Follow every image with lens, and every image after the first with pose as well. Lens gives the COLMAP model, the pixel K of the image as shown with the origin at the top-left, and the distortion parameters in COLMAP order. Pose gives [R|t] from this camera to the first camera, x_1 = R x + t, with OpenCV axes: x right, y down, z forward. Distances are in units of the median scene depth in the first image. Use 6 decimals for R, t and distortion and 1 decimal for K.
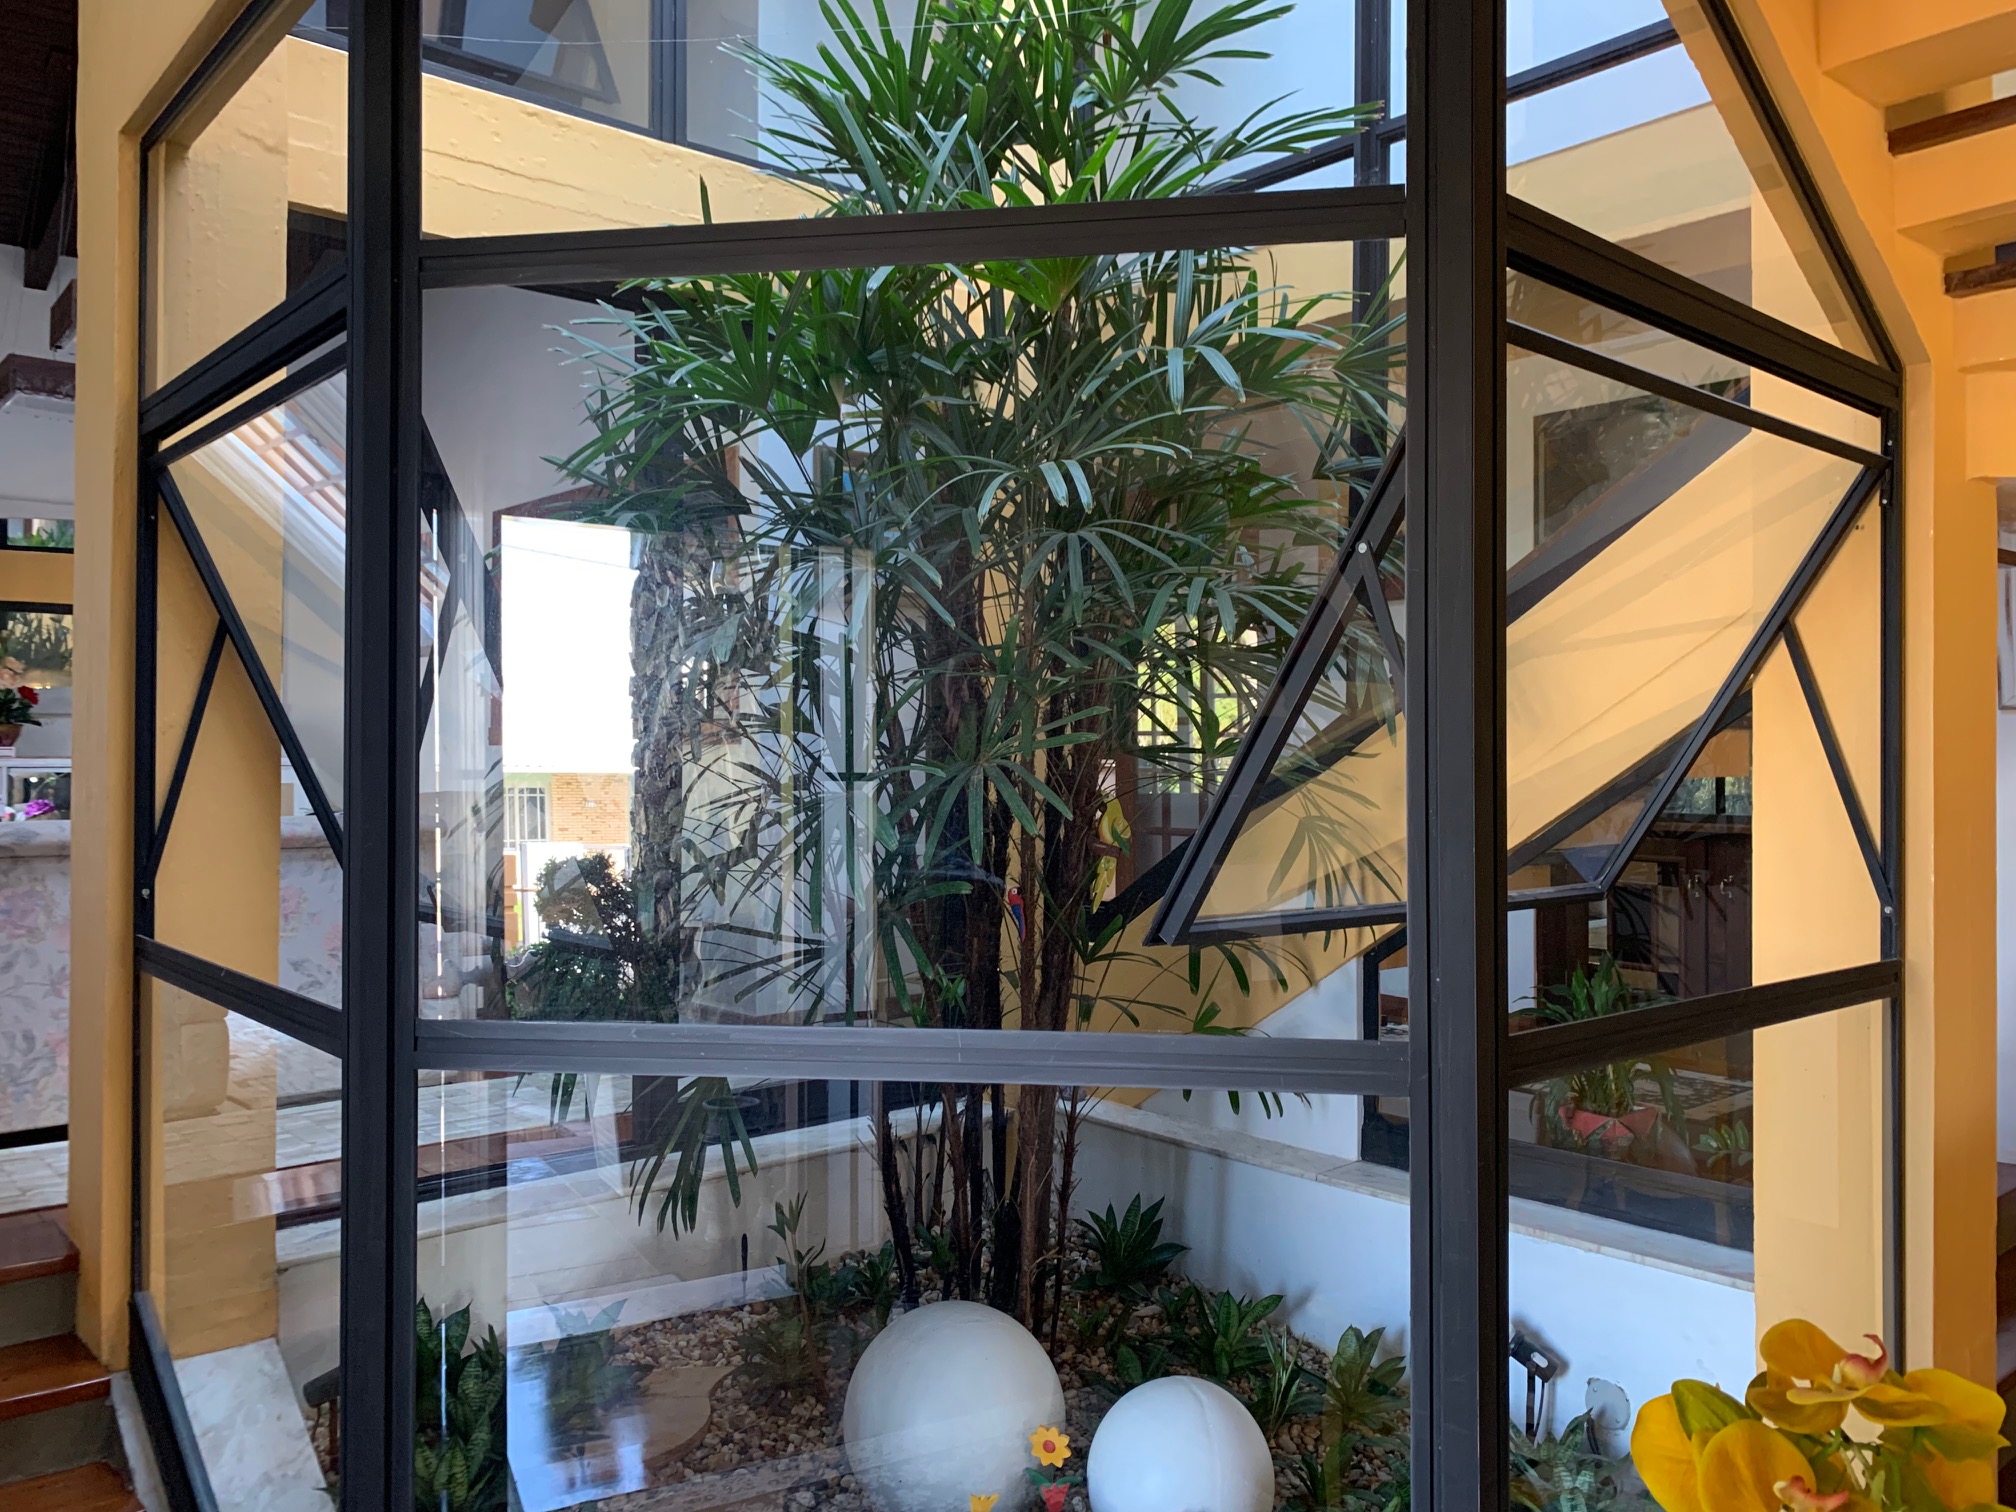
lens RADIAL K [[1535.0, 0, 1009.4], [0, 1535.0, 751.9], [0, 0, 1]] dist [0.029716, -0.057763]
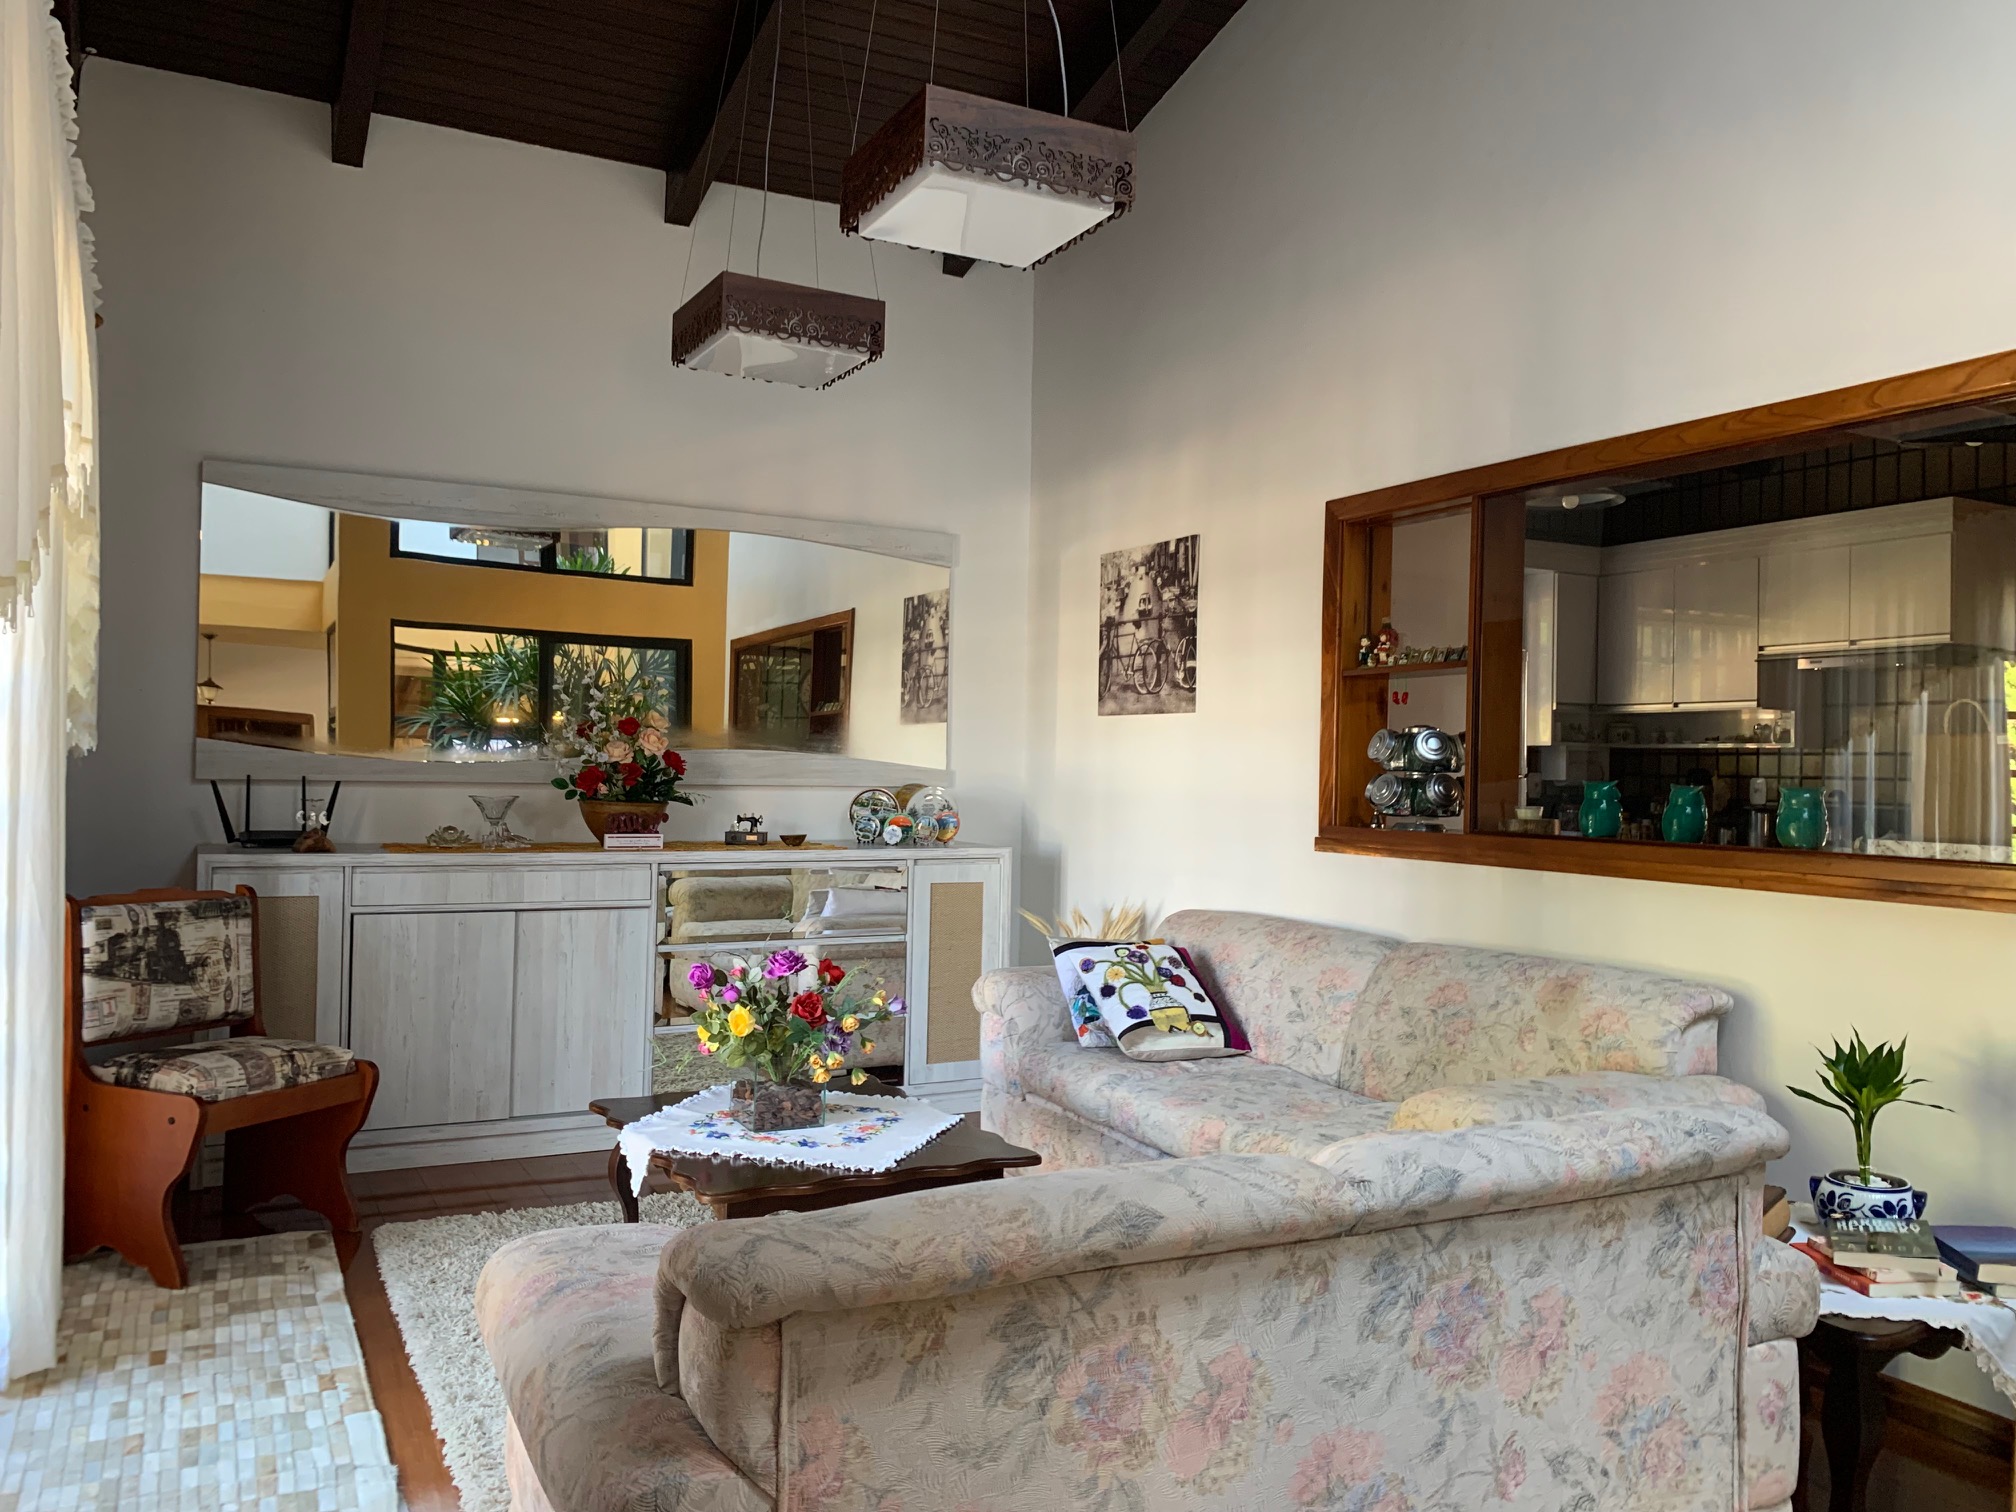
lens RADIAL K [[1535.0, 0, 1005.6], [0, 1535.0, 760.6], [0, 0, 1]] dist [0.029716, -0.057763]
pose [[0.973141, 0.016609, -0.229608, -0.314254], [-0.018525, 0.999809, -0.006193, -0.036852], [0.229462, 0.010280, 0.973263, 0.315482]]
